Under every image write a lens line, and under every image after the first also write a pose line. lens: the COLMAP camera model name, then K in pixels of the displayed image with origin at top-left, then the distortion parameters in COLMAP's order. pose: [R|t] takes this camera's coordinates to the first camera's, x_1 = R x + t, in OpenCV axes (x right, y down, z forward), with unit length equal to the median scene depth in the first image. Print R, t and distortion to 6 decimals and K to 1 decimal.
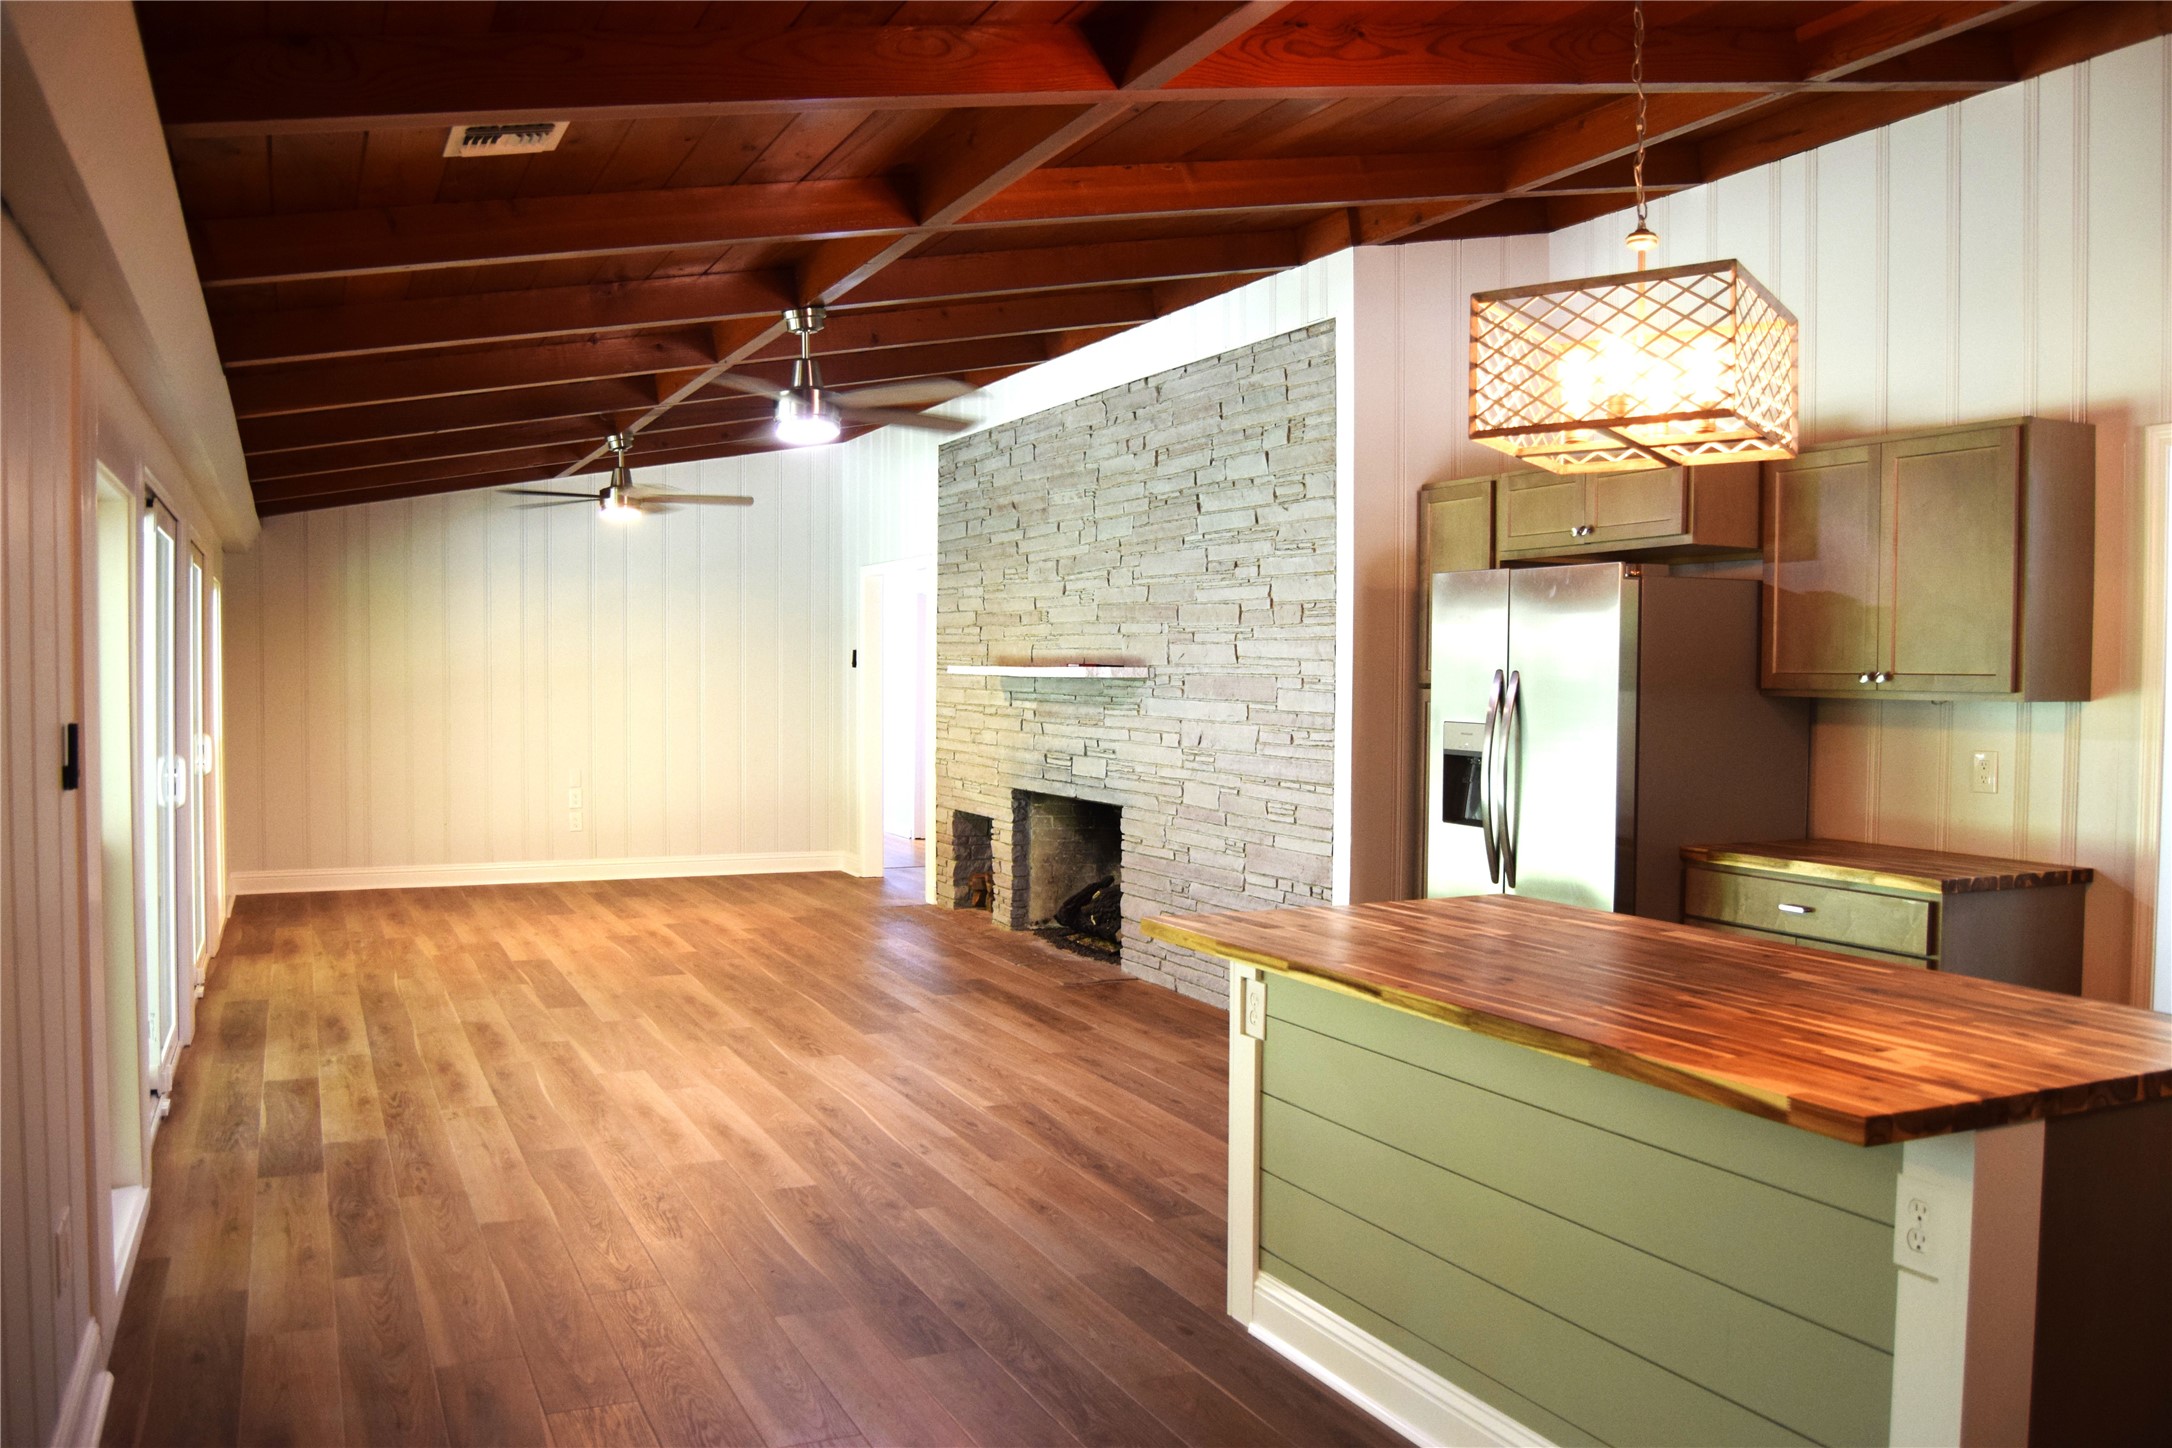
lens RADIAL K [[1709.2, 0, 1098.7], [0, 1709.2, 728.5], [0, 0, 1]] dist [-0.092565, 0.036158]
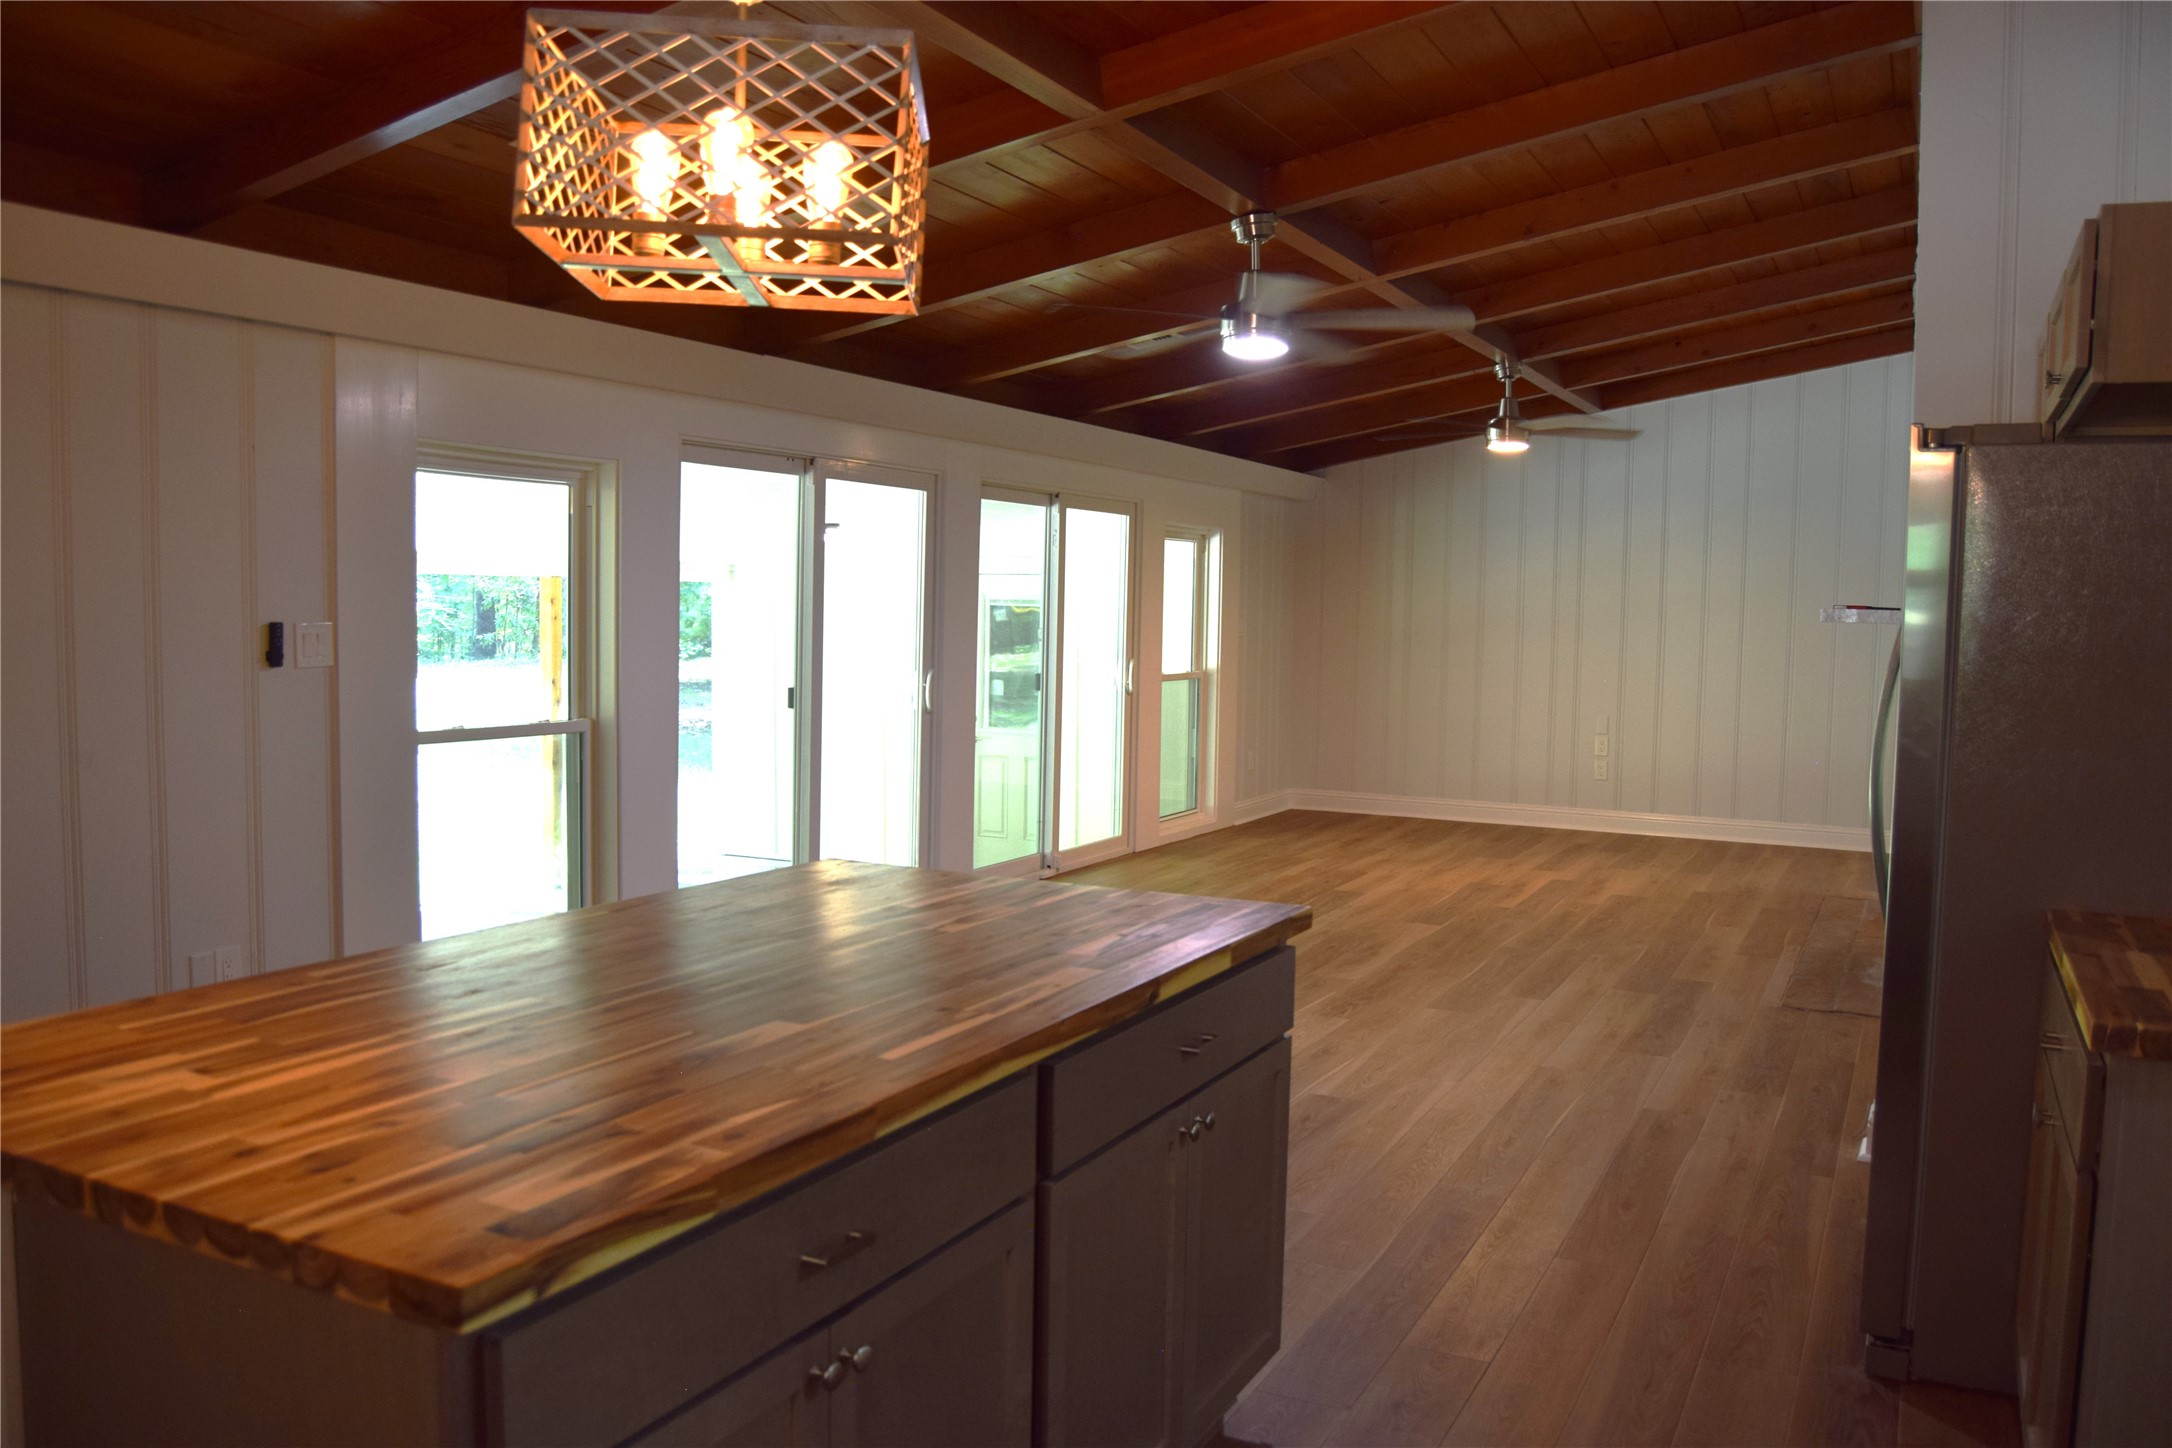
lens RADIAL K [[1709.2, 0, 1100.2], [0, 1709.2, 729.1], [0, 0, 1]] dist [-0.092565, 0.036158]
pose [[0.616074, 0.063320, -0.785139, 0.431079], [-0.041441, 0.997989, 0.047969, -0.004451], [0.786597, 0.002985, 0.617459, 0.286441]]
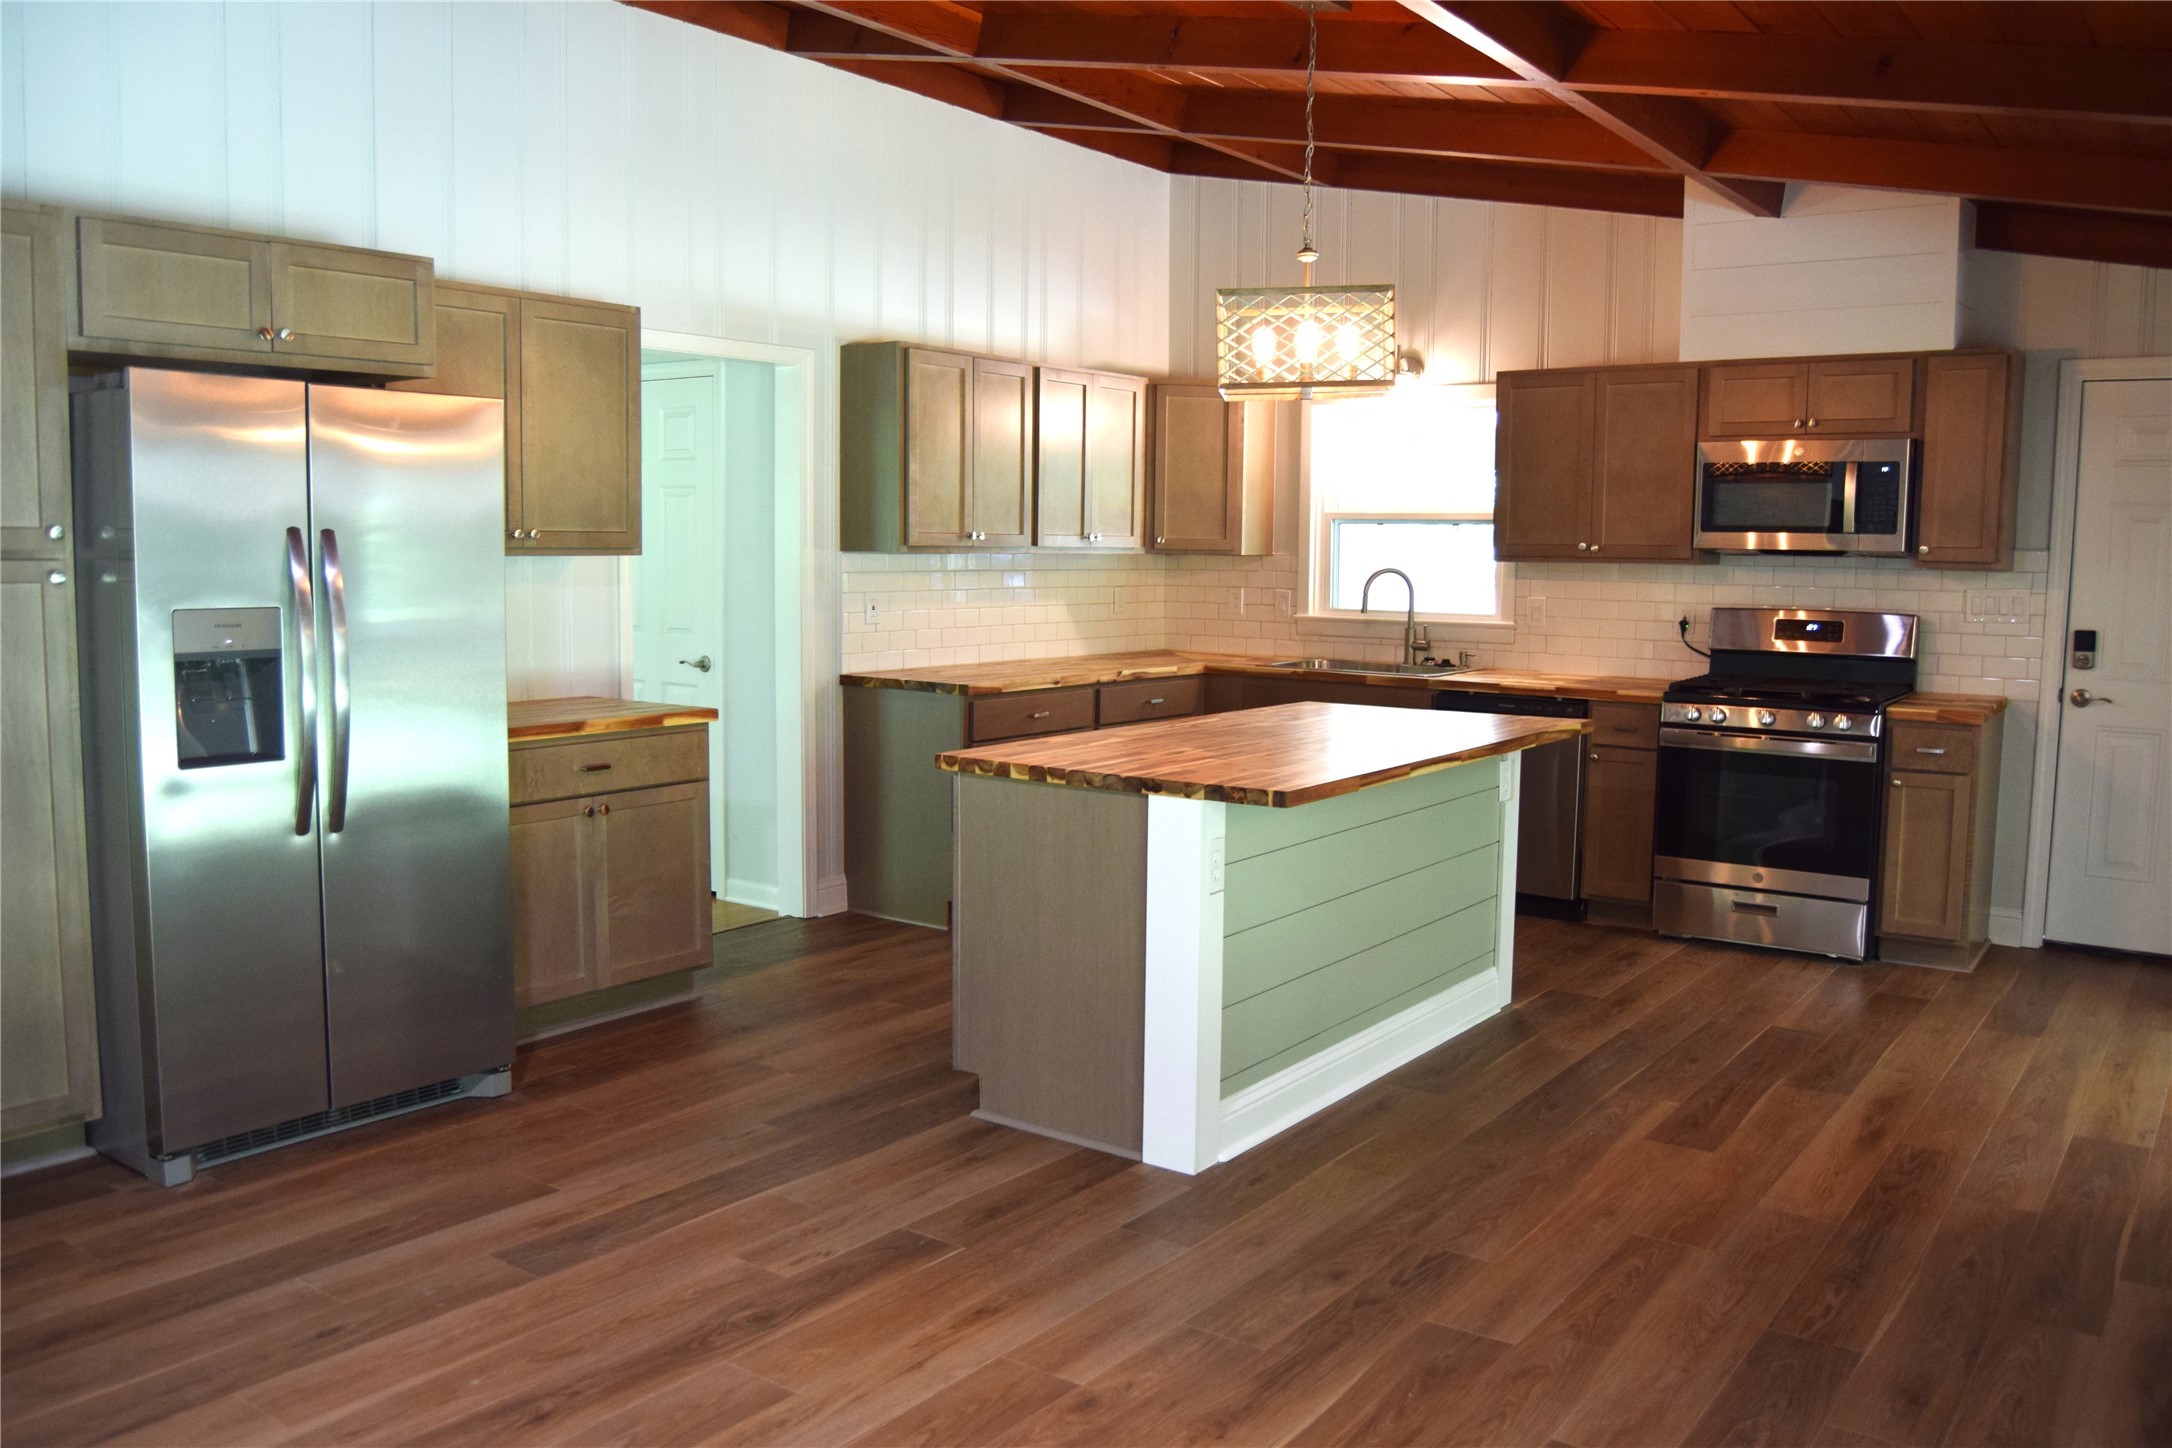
lens RADIAL K [[1709.2, 0, 1104.6], [0, 1709.2, 730.8], [0, 0, 1]] dist [-0.092565, 0.036158]
pose [[-0.478765, -0.111390, 0.870848, -0.408854], [0.012058, 0.990991, 0.133386, -0.030441], [-0.877860, 0.074362, -0.473109, 0.812513]]
